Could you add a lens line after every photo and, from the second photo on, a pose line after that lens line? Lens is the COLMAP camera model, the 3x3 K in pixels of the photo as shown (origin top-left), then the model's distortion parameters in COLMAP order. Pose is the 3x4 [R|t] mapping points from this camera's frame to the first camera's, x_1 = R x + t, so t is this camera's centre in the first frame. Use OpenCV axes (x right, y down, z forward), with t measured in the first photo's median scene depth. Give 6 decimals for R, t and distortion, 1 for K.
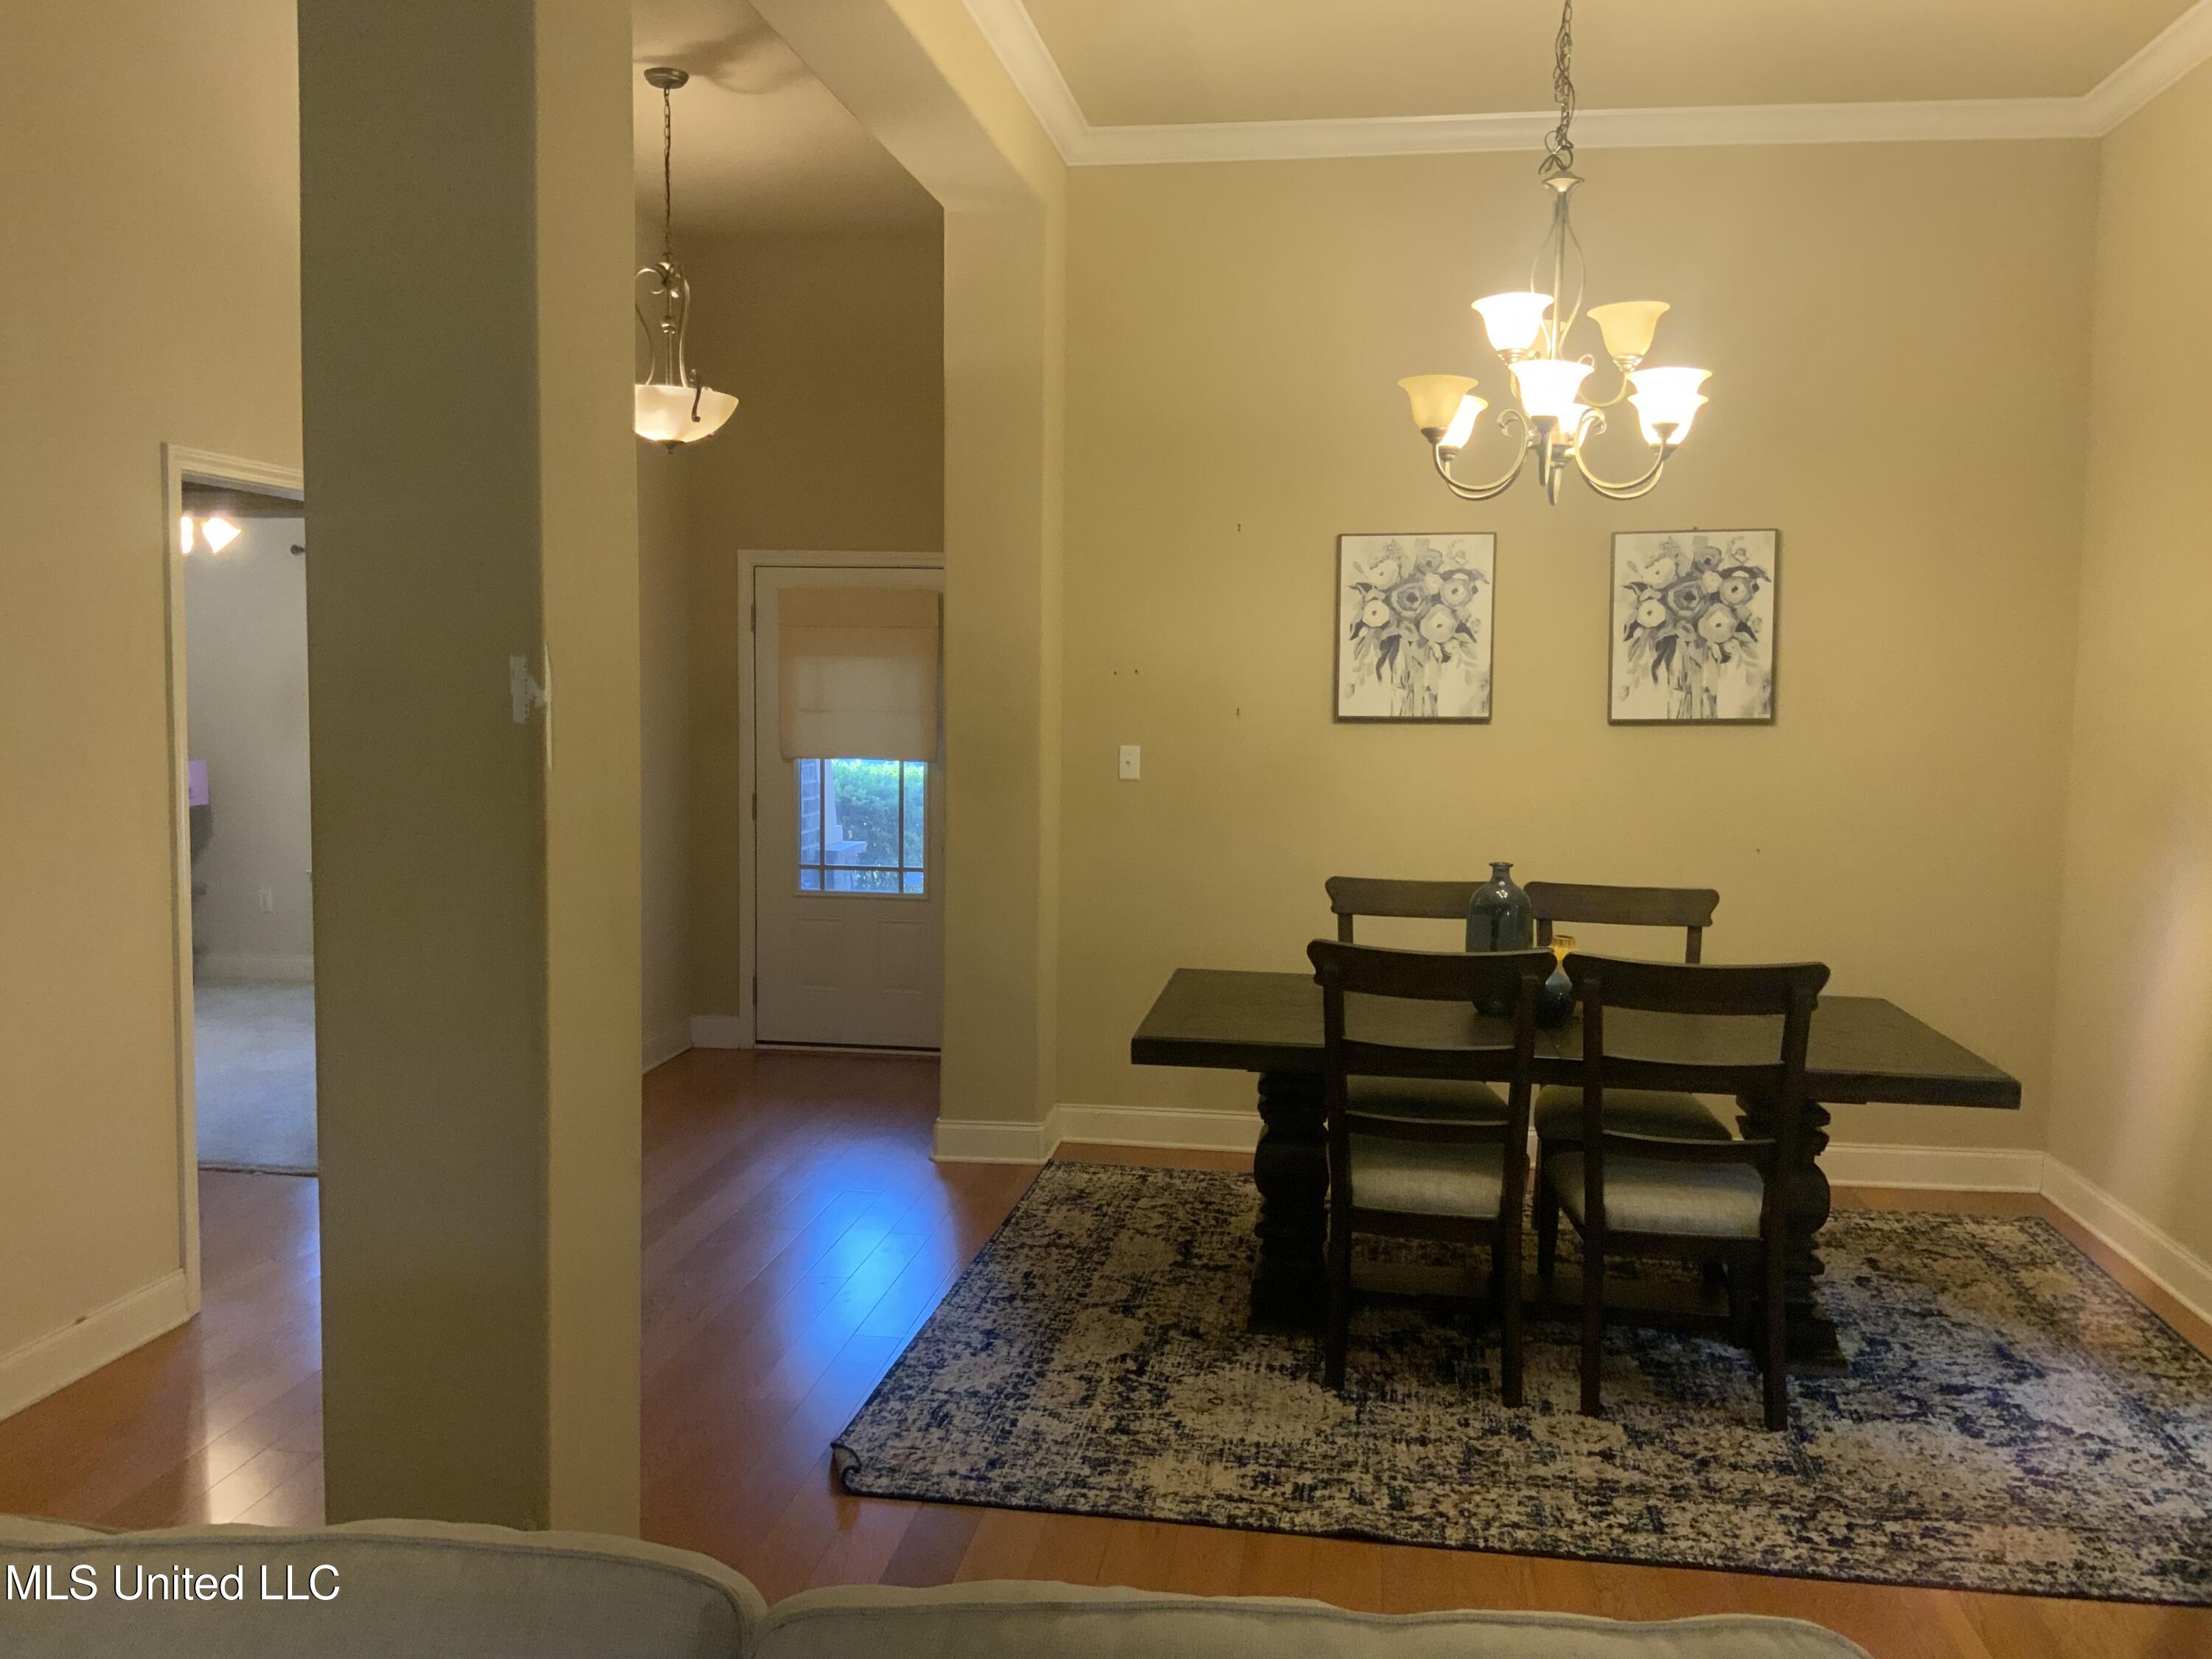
lens RADIAL K [[1835.4, 0, 1123.2], [0, 1835.4, 818.8], [0, 0, 1]] dist [0.083673, -0.107799]
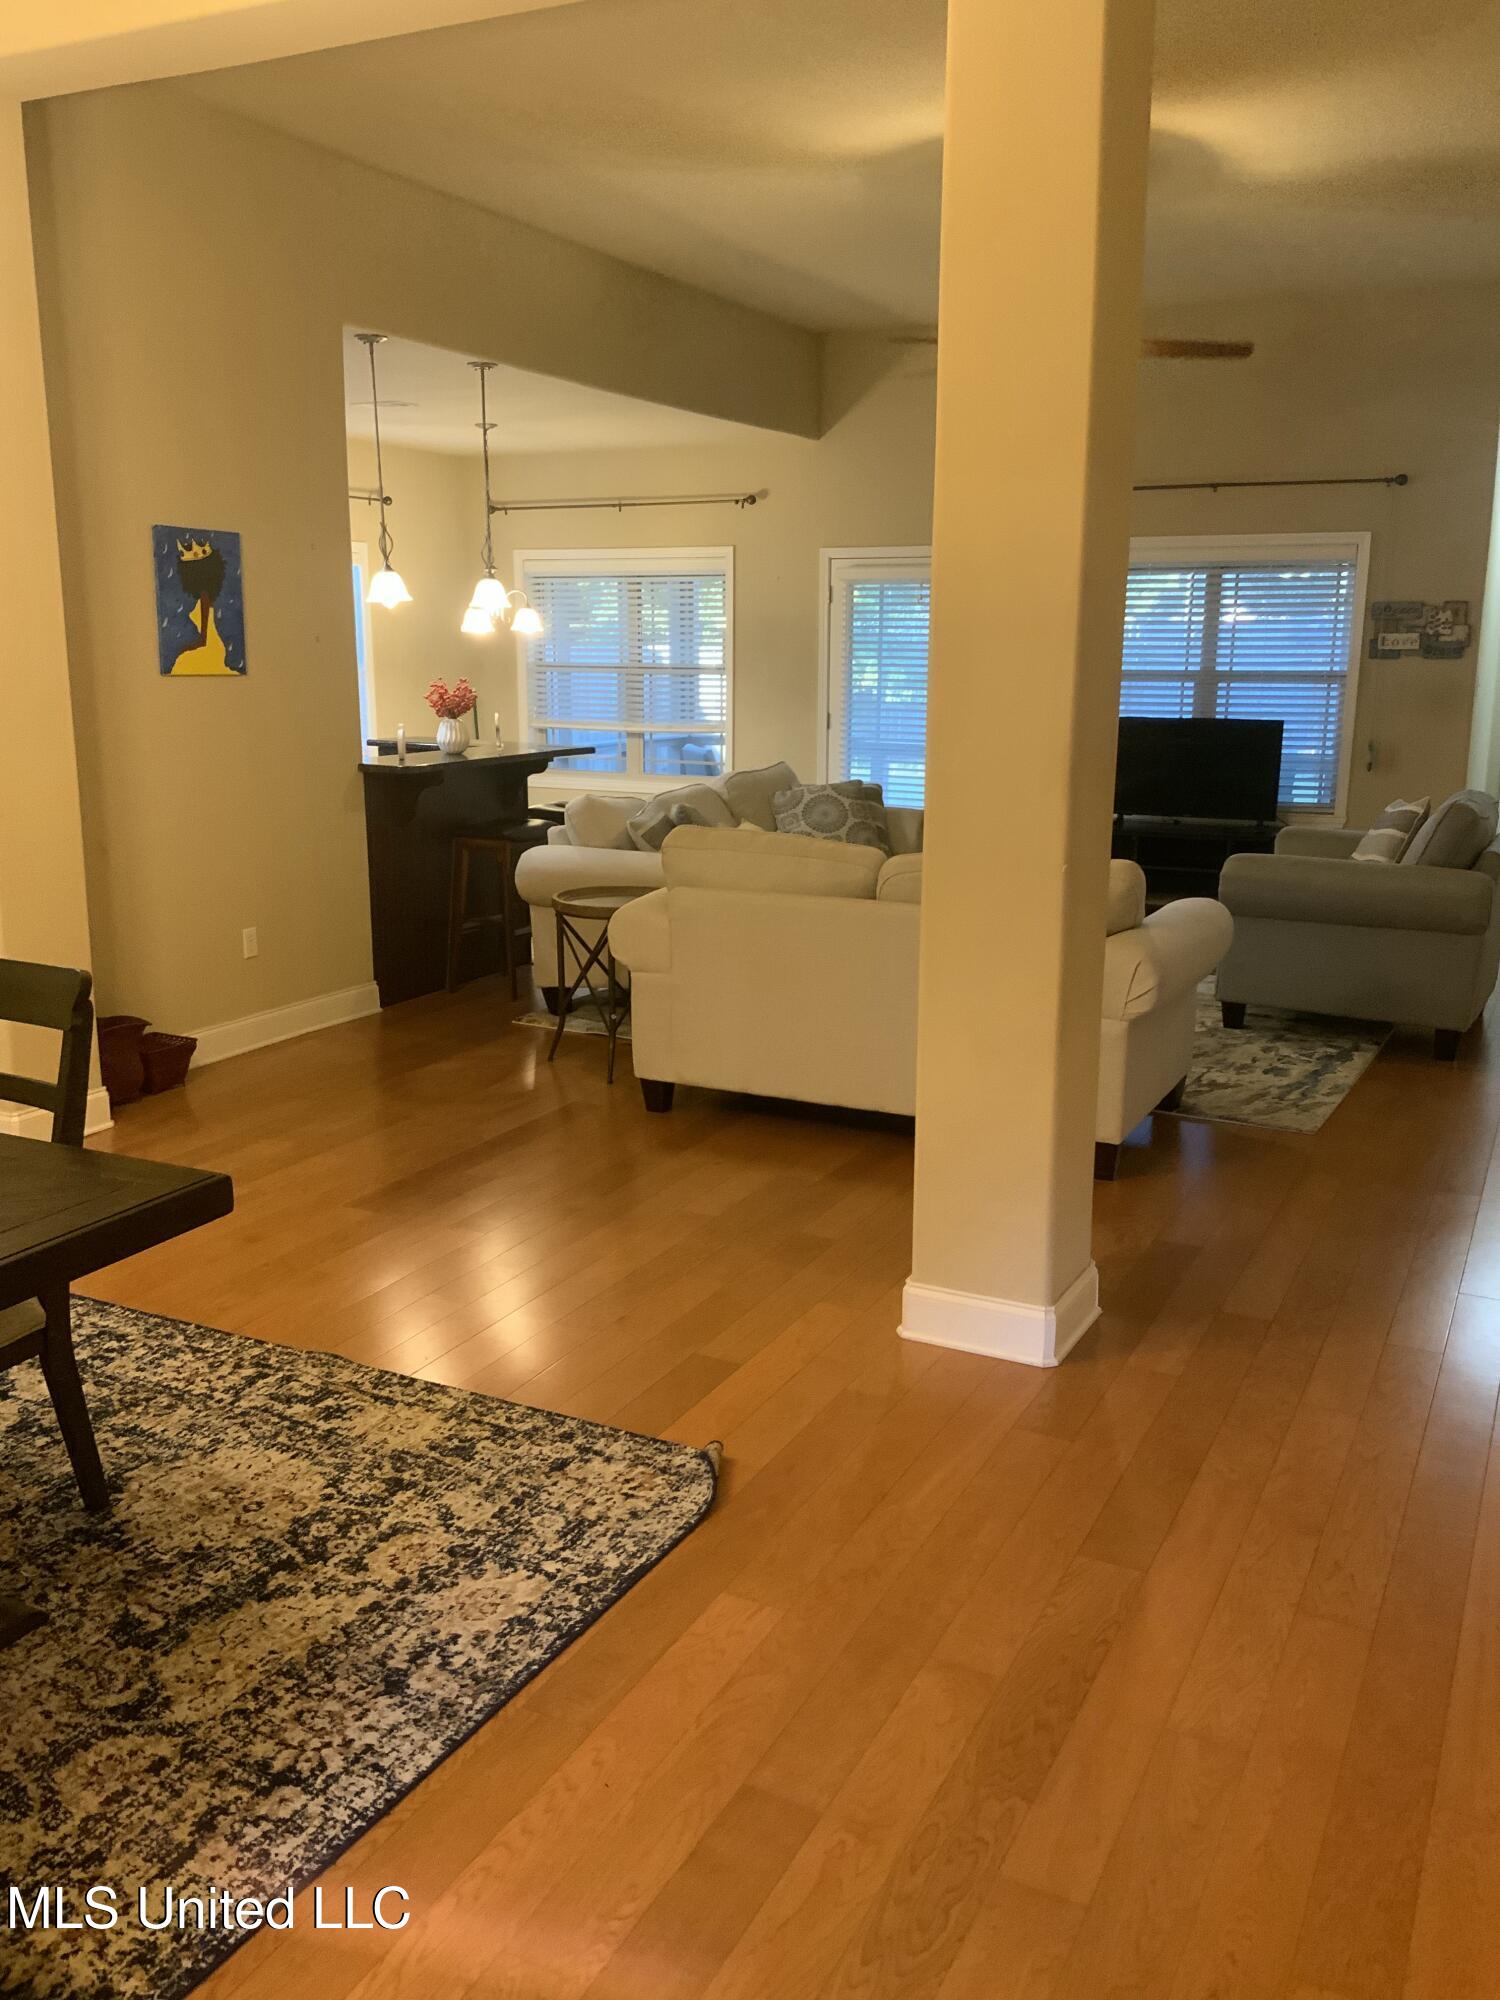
lens RADIAL K [[1659.5, 0, 737.4], [0, 1659.5, 997.0], [0, 0, 1]] dist [0.083673, -0.107799]
pose [[-0.940683, -0.087971, 0.327685, -0.376905], [0.013492, 0.955339, 0.295203, -0.124841], [-0.339019, 0.282114, -0.897484, 1.511593]]
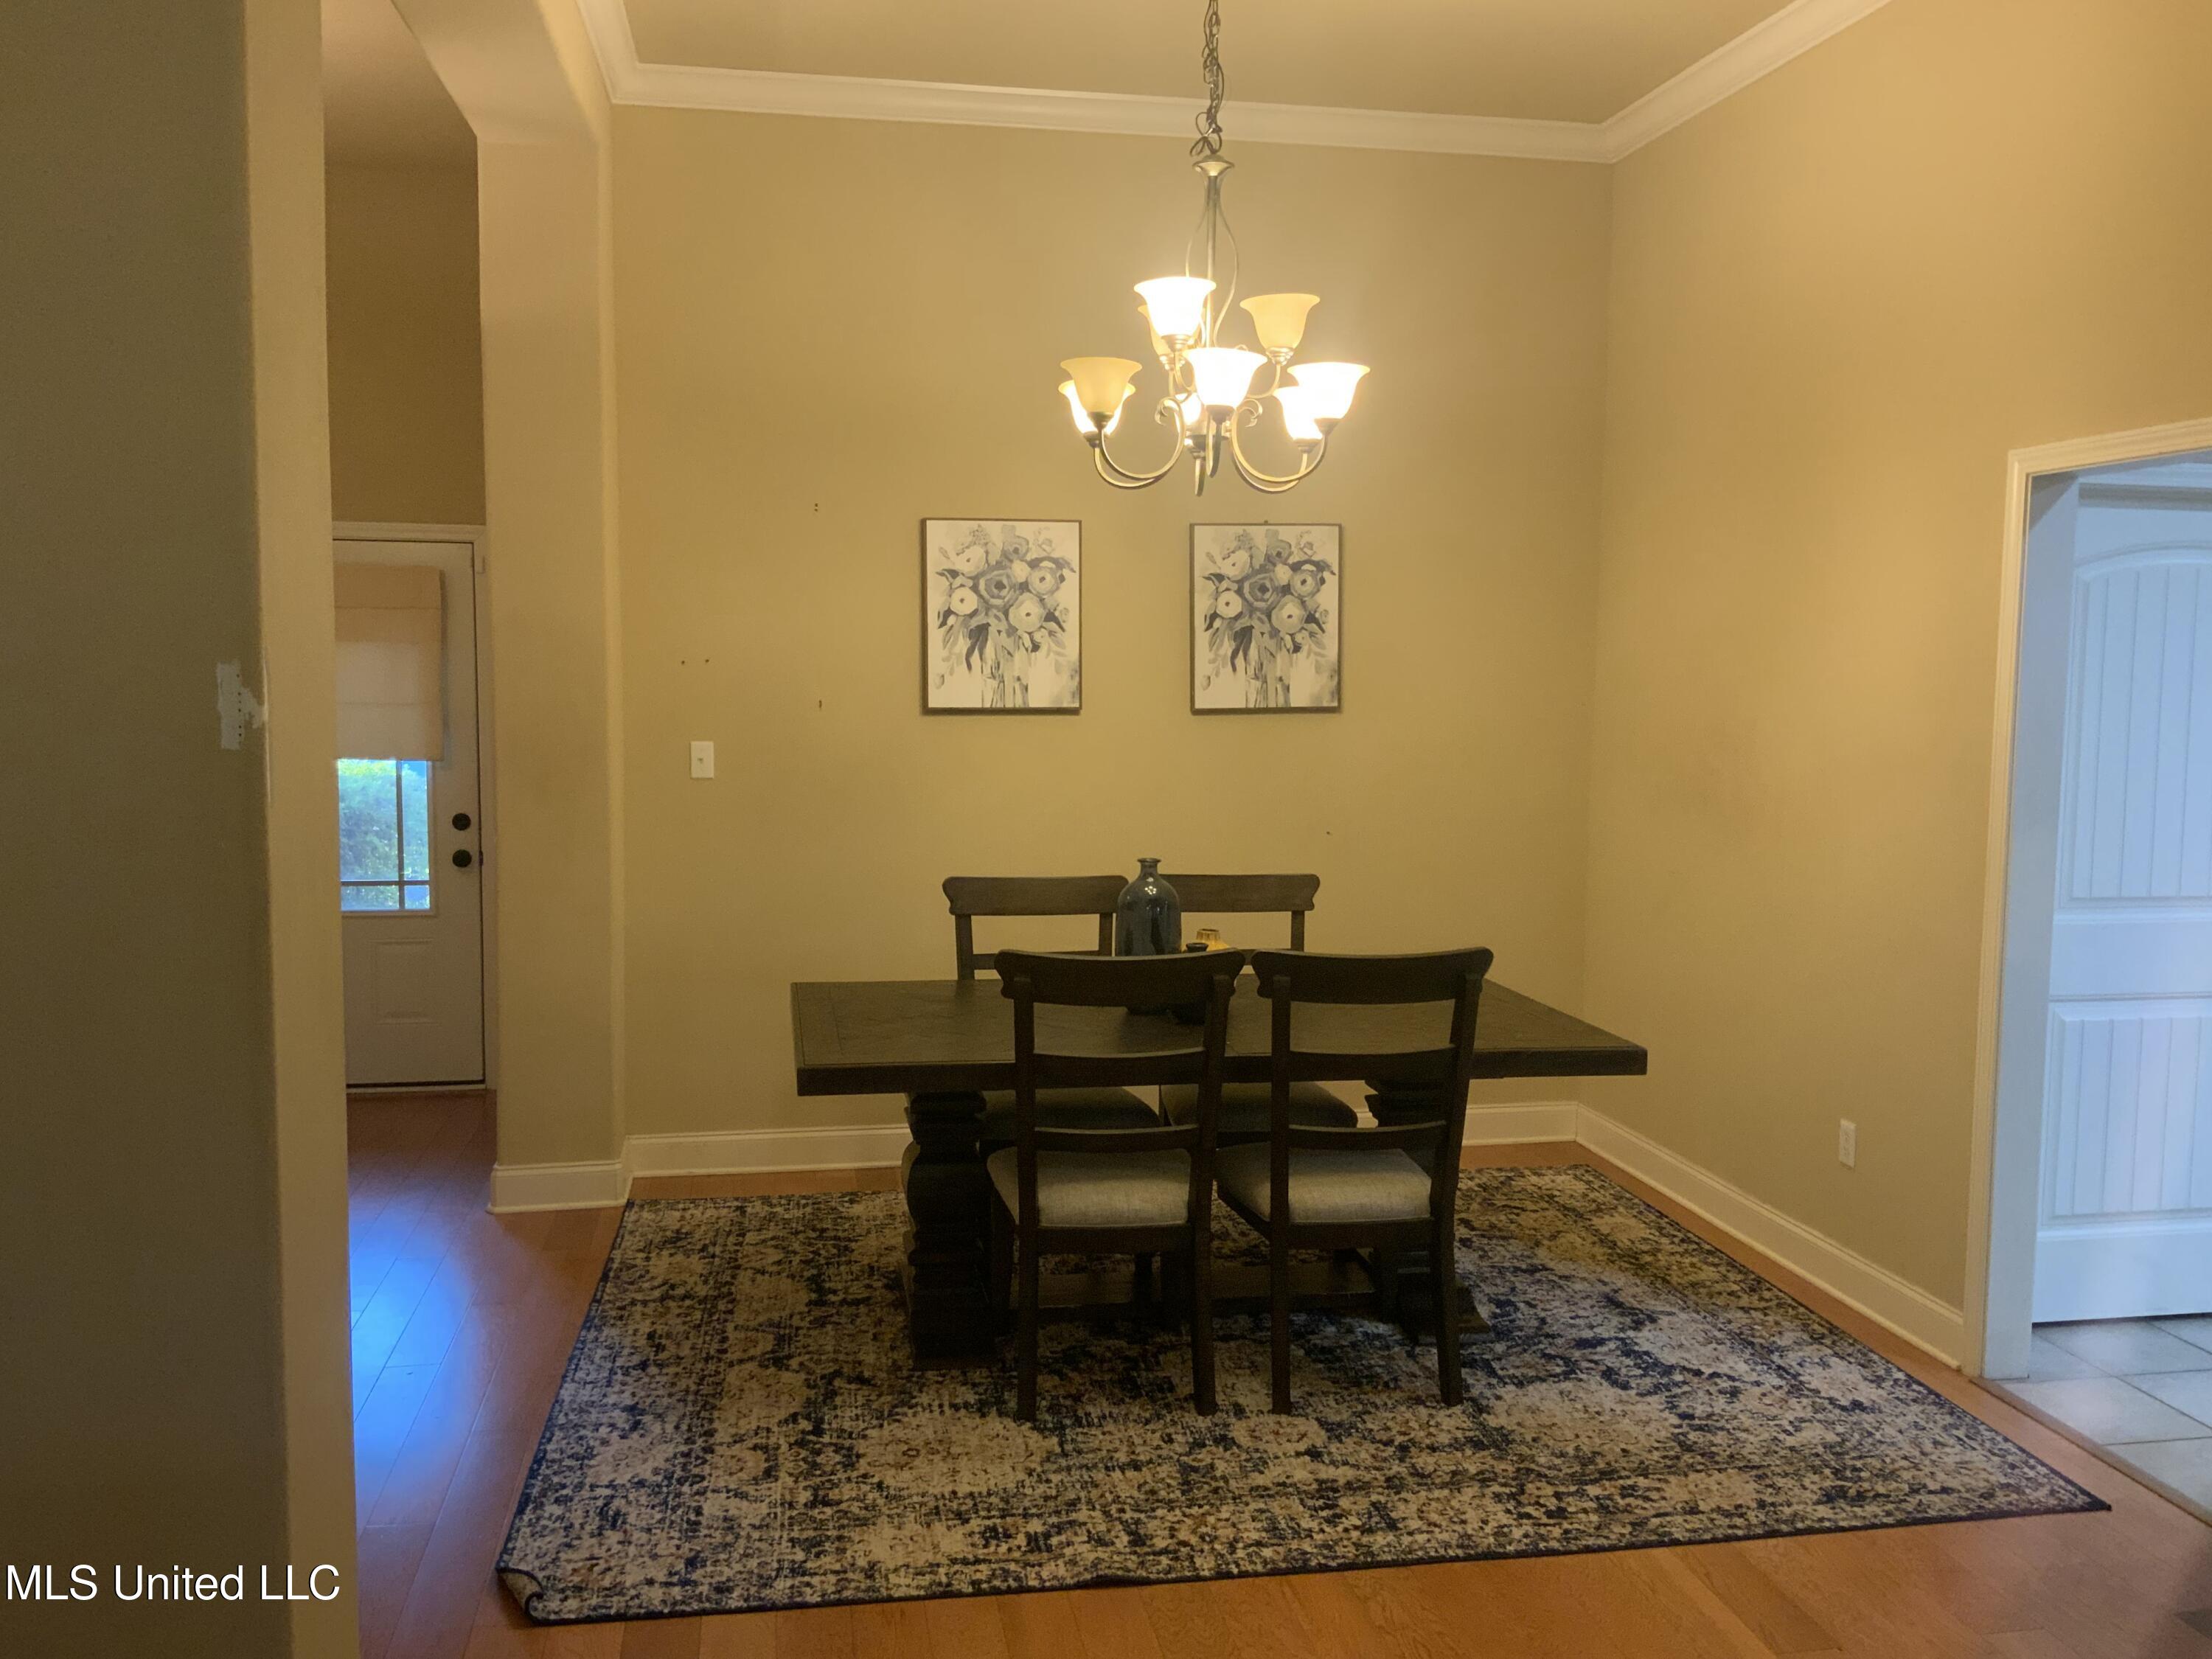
lens RADIAL K [[1835.4, 0, 1108.7], [0, 1835.4, 820.1], [0, 0, 1]] dist [0.083673, -0.107799]
pose [[0.951177, -0.030323, 0.307151, -0.128865], [0.026795, 0.999518, 0.015698, -0.014555], [-0.307479, -0.006701, 0.951531, 0.084260]]
